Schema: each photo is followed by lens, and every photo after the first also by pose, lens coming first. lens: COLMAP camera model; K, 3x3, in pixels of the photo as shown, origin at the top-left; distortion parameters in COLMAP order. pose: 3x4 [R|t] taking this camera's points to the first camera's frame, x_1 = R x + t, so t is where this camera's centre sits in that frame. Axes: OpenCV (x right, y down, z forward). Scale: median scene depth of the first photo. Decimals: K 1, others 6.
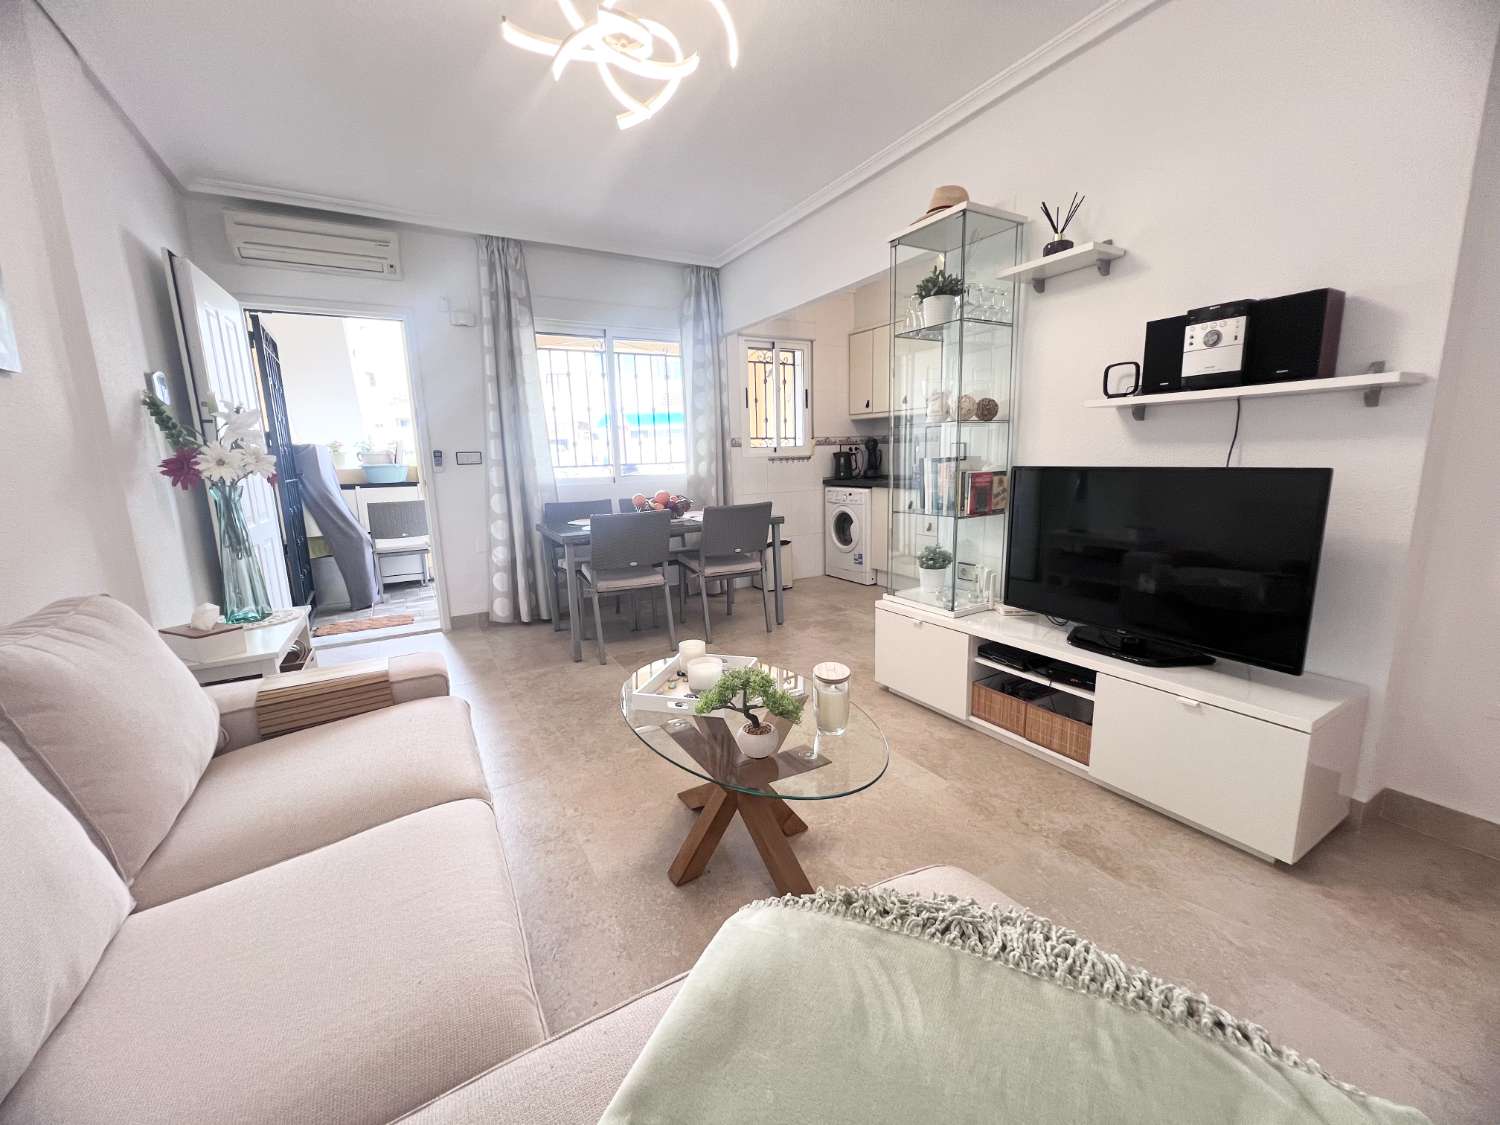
lens RADIAL K [[601.1, 0, 758.9], [0, 601.1, 562.3], [0, 0, 1]] dist [-0.004300, 0.001273]
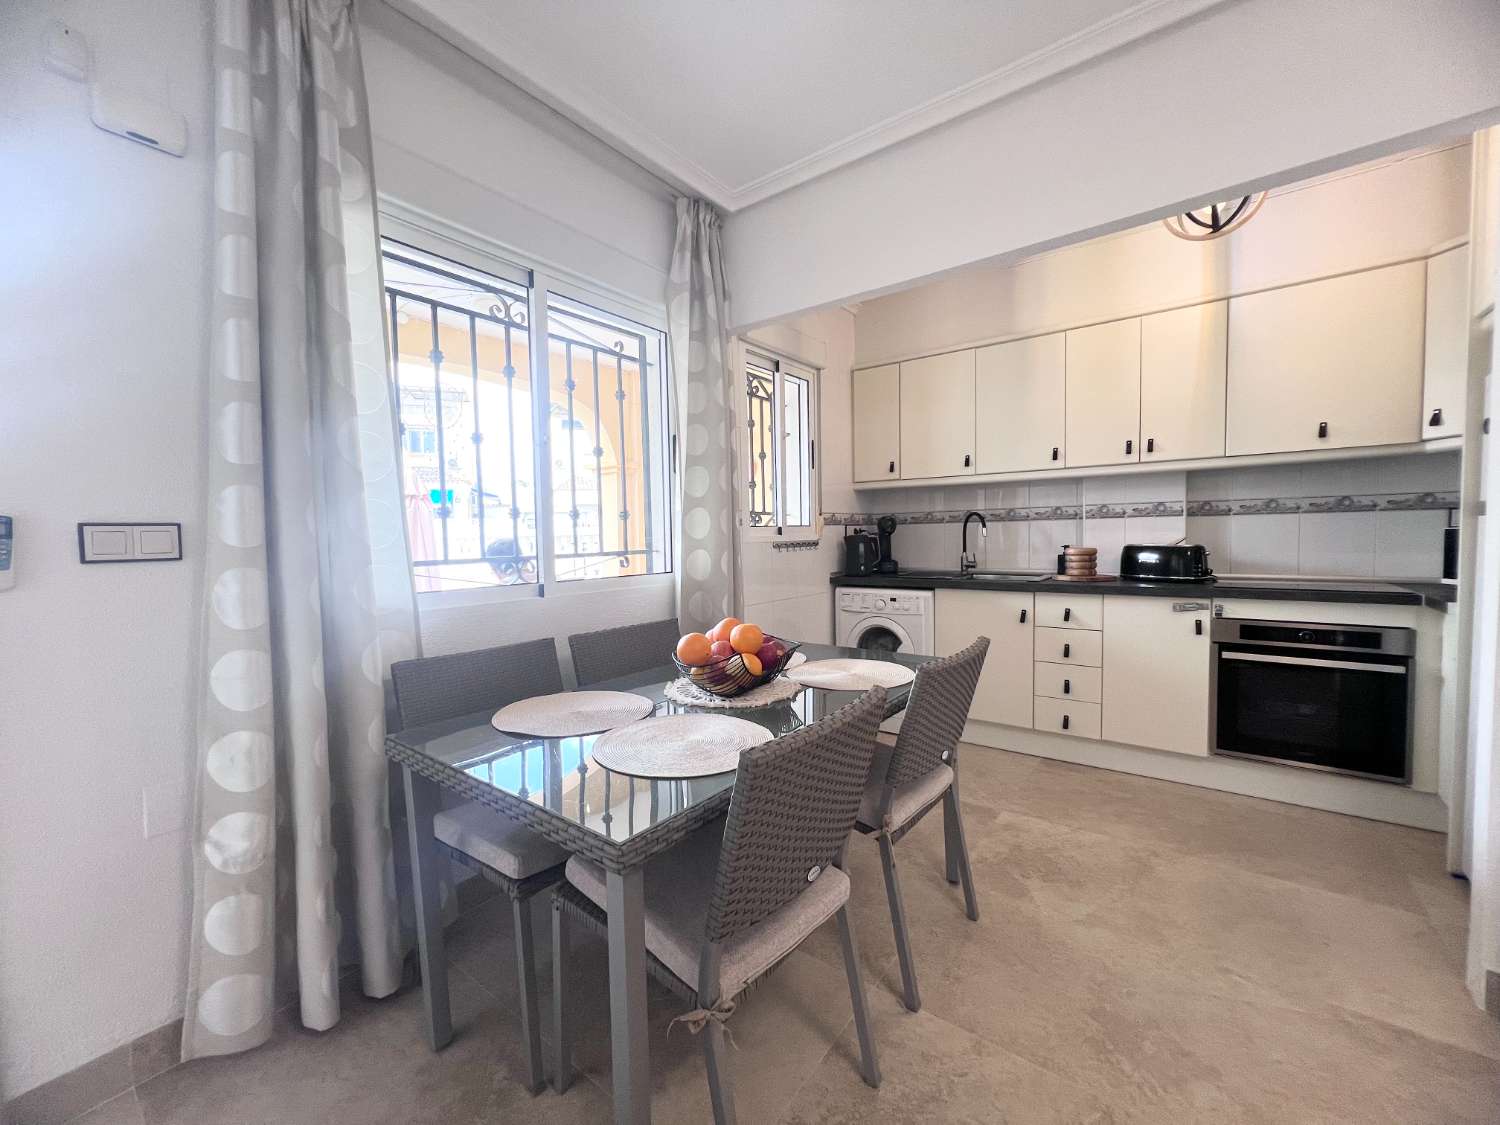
lens RADIAL K [[601.1, 0, 751.5], [0, 601.1, 562.0], [0, 0, 1]] dist [-0.004300, 0.001273]
pose [[0.924510, -0.008789, 0.381056, -0.268172], [0.062554, 0.989678, -0.128940, -0.090733], [-0.375989, 0.143043, 0.915517, 0.525587]]
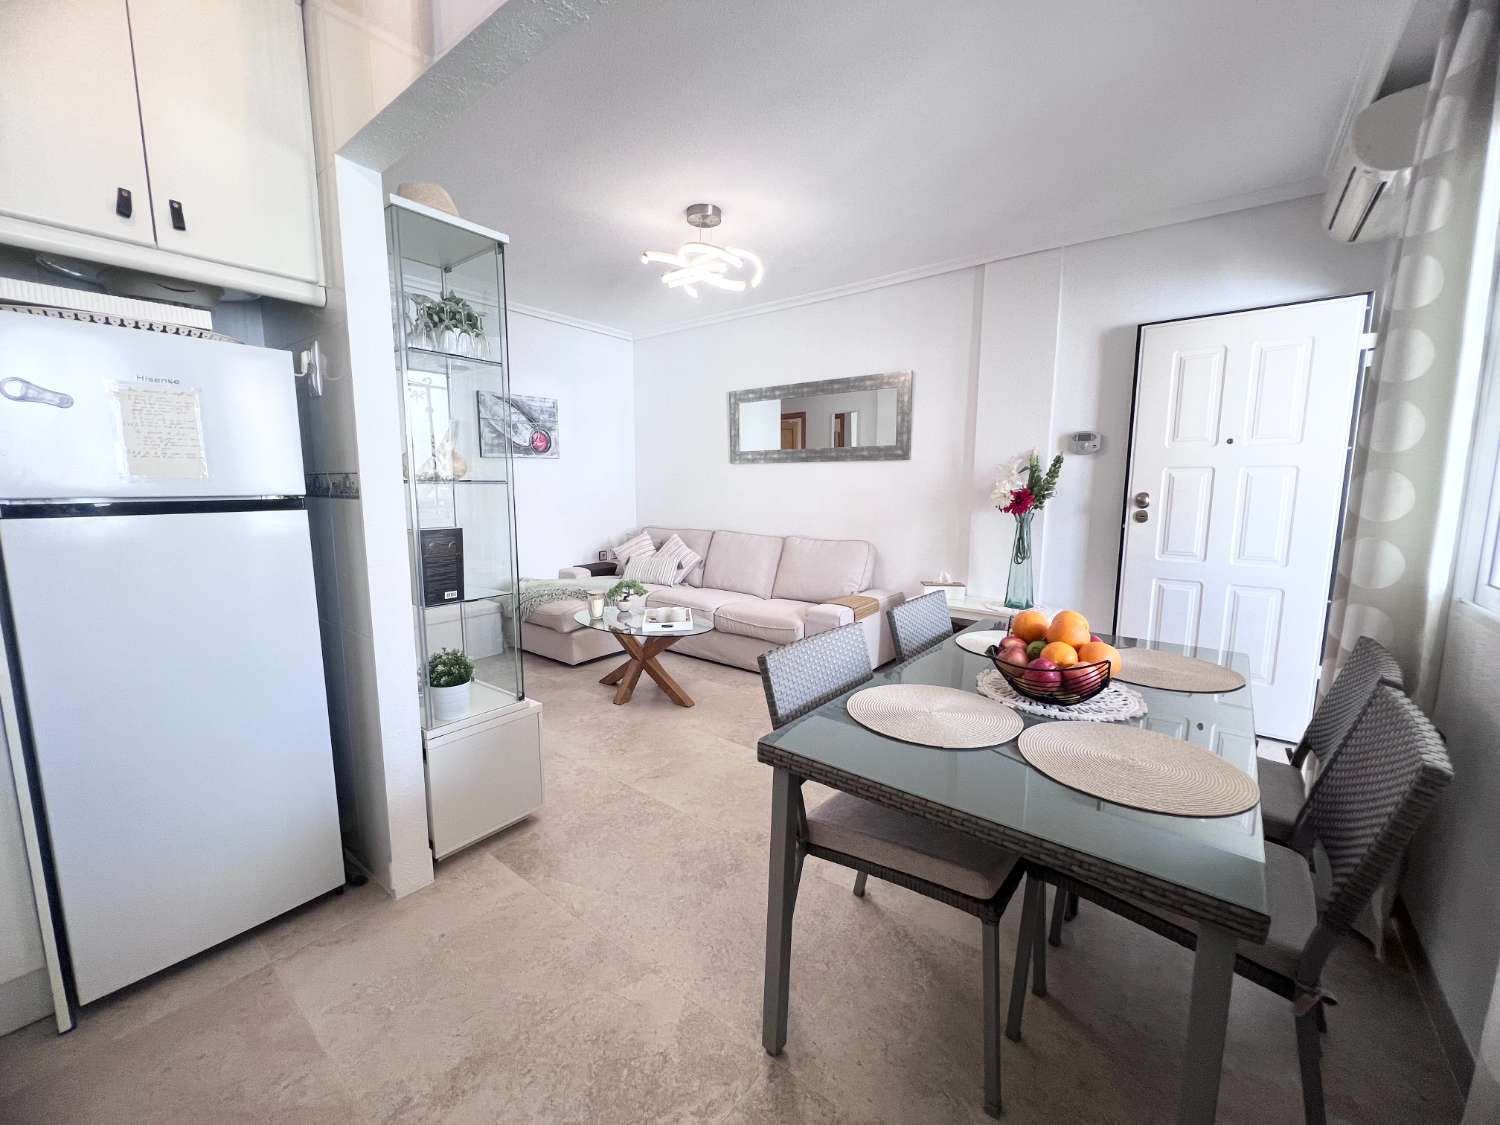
lens RADIAL K [[601.1, 0, 752.1], [0, 601.1, 565.0], [0, 0, 1]] dist [-0.004300, 0.001273]
pose [[-0.927611, 0.079545, -0.364979, 0.129242], [-0.039556, 0.950653, 0.307723, -0.222253], [0.371447, 0.299885, -0.878690, 1.082735]]
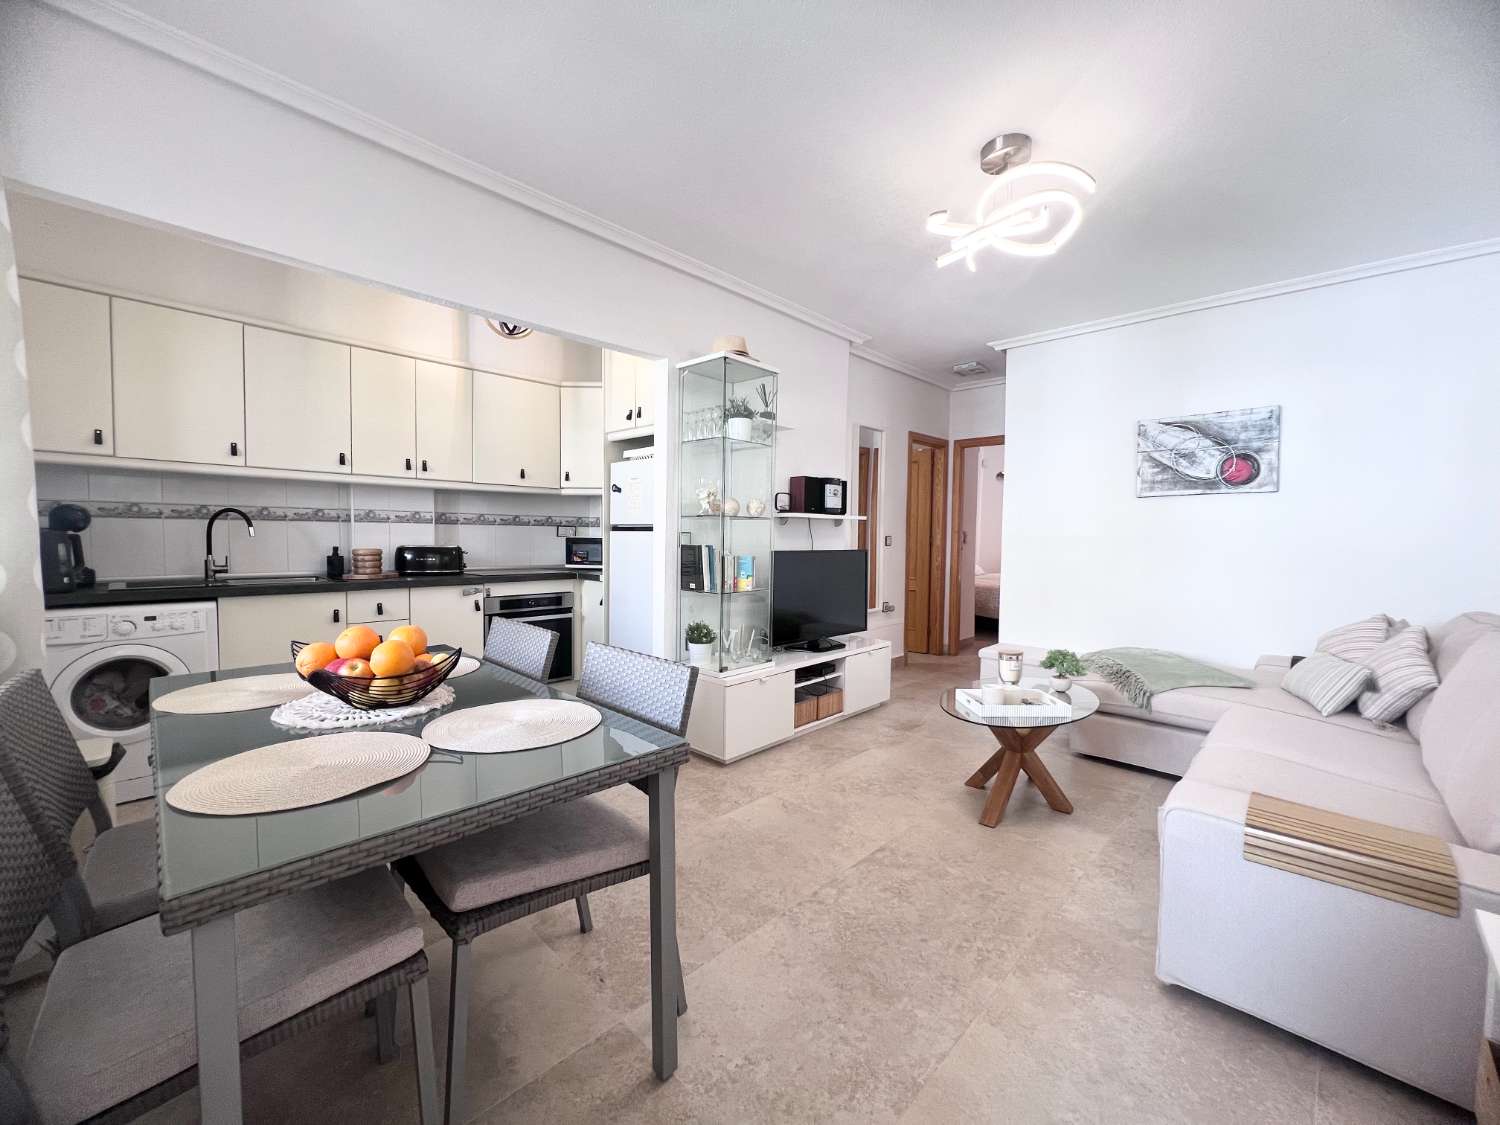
lens RADIAL K [[601.1, 0, 747.2], [0, 601.1, 561.4], [0, 0, 1]] dist [-0.004300, 0.001273]
pose [[-0.269657, -0.018934, 0.962770, -0.507502], [0.165824, 0.983958, 0.065795, -0.126009], [-0.948571, 0.177392, -0.262191, 0.754610]]
